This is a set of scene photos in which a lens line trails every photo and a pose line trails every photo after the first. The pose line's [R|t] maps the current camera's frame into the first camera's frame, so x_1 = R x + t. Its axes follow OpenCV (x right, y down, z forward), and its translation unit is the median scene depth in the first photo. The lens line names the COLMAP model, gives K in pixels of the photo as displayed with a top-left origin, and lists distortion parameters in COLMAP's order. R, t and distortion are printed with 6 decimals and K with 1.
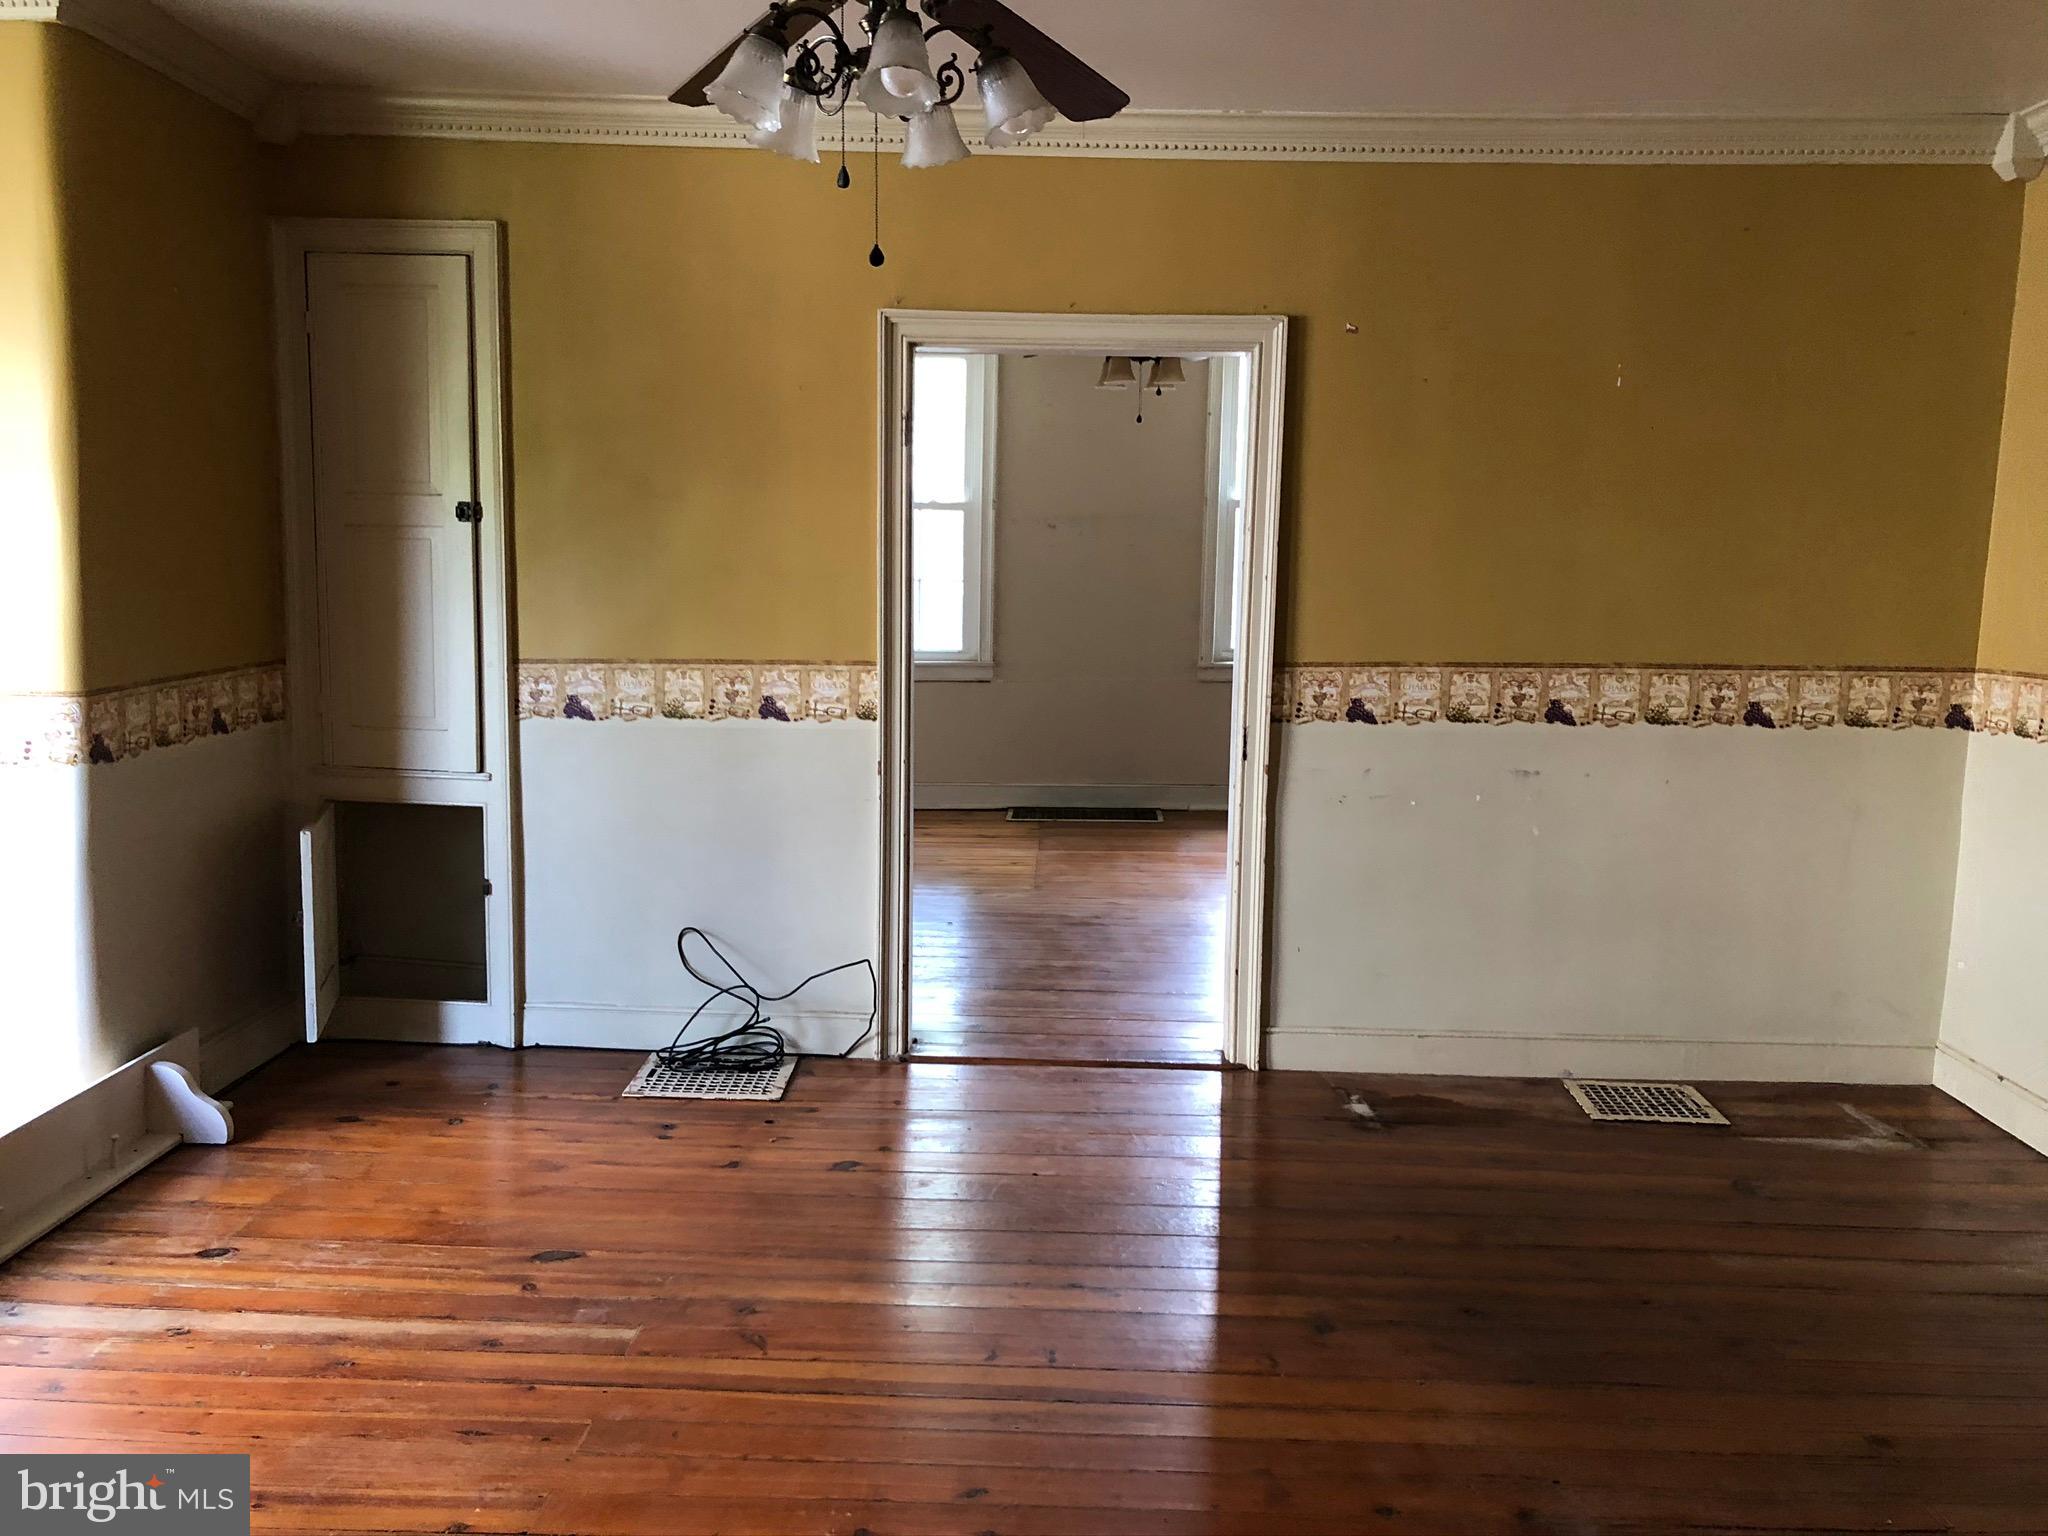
lens RADIAL K [[1695.1, 0, 1024.0], [0, 1695.1, 768.0], [0, 0, 1]] dist [0.062307, -0.004274]
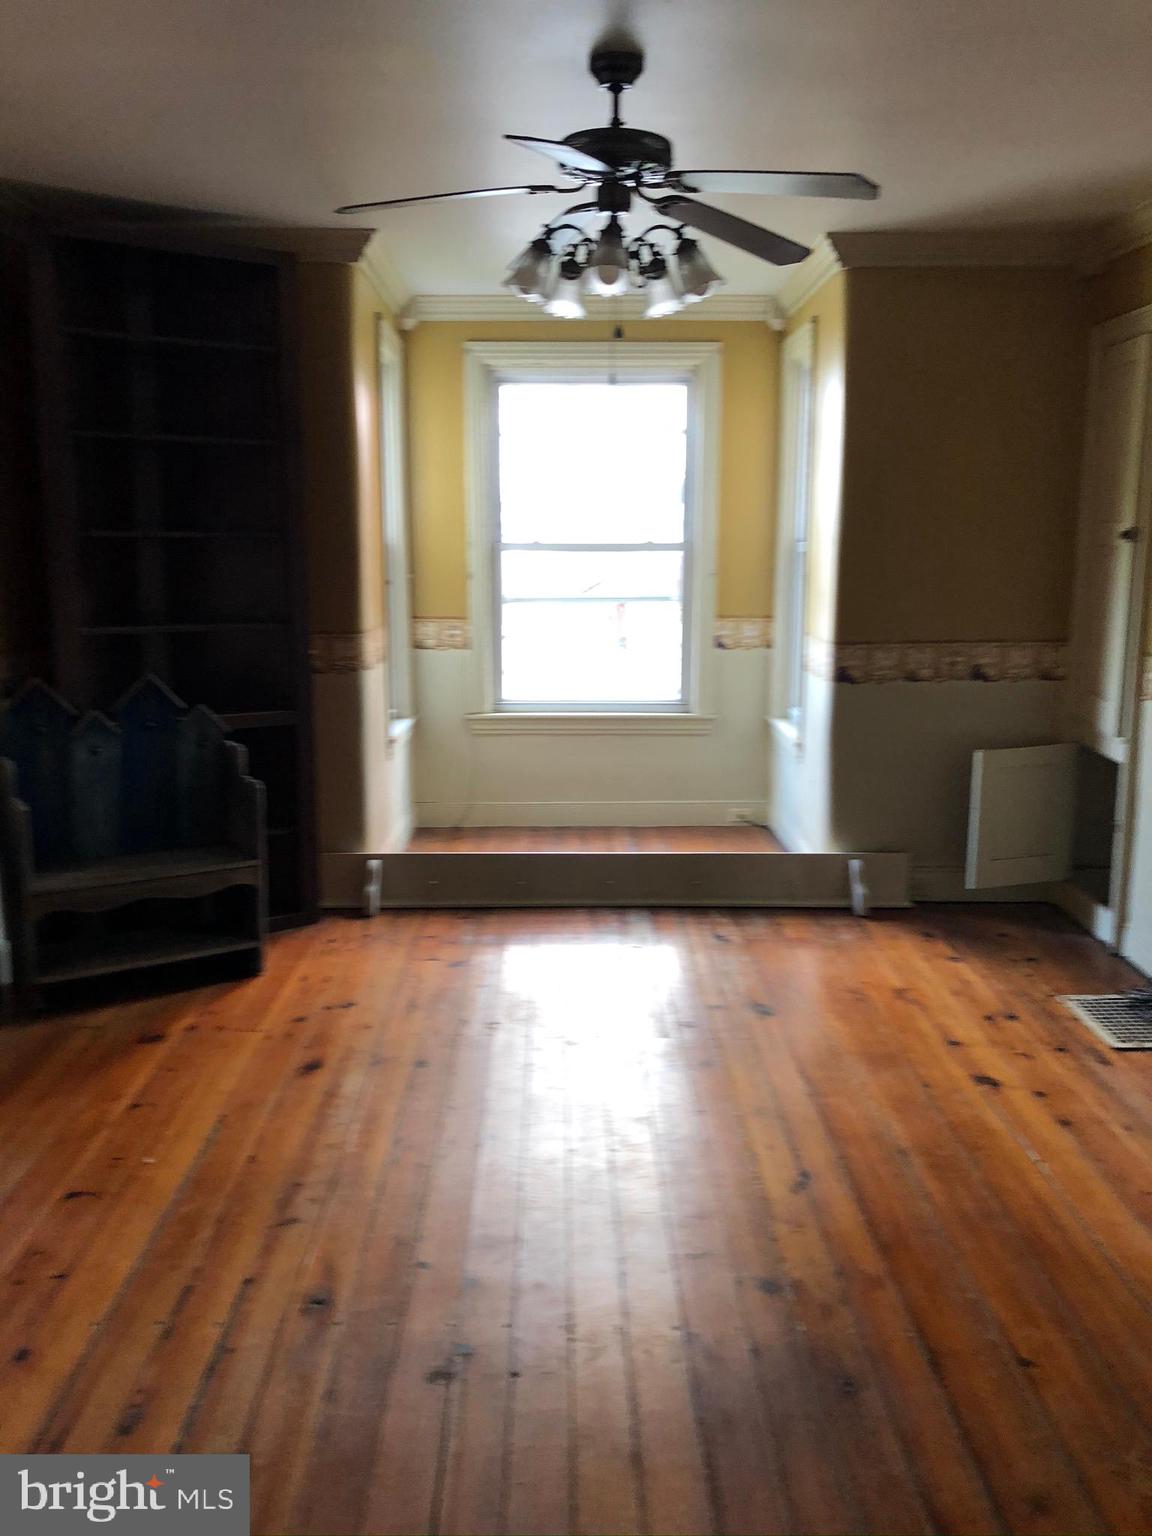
lens RADIAL K [[1271.3, 0, 576.0], [0, 1271.3, 768.0], [0, 0, 1]] dist [0.062307, -0.004274]
pose [[0.040847, 0.178907, -0.983018, 0.699377], [-0.128166, 0.976649, 0.172423, -0.099719], [0.990911, 0.118946, 0.062823, 0.586566]]
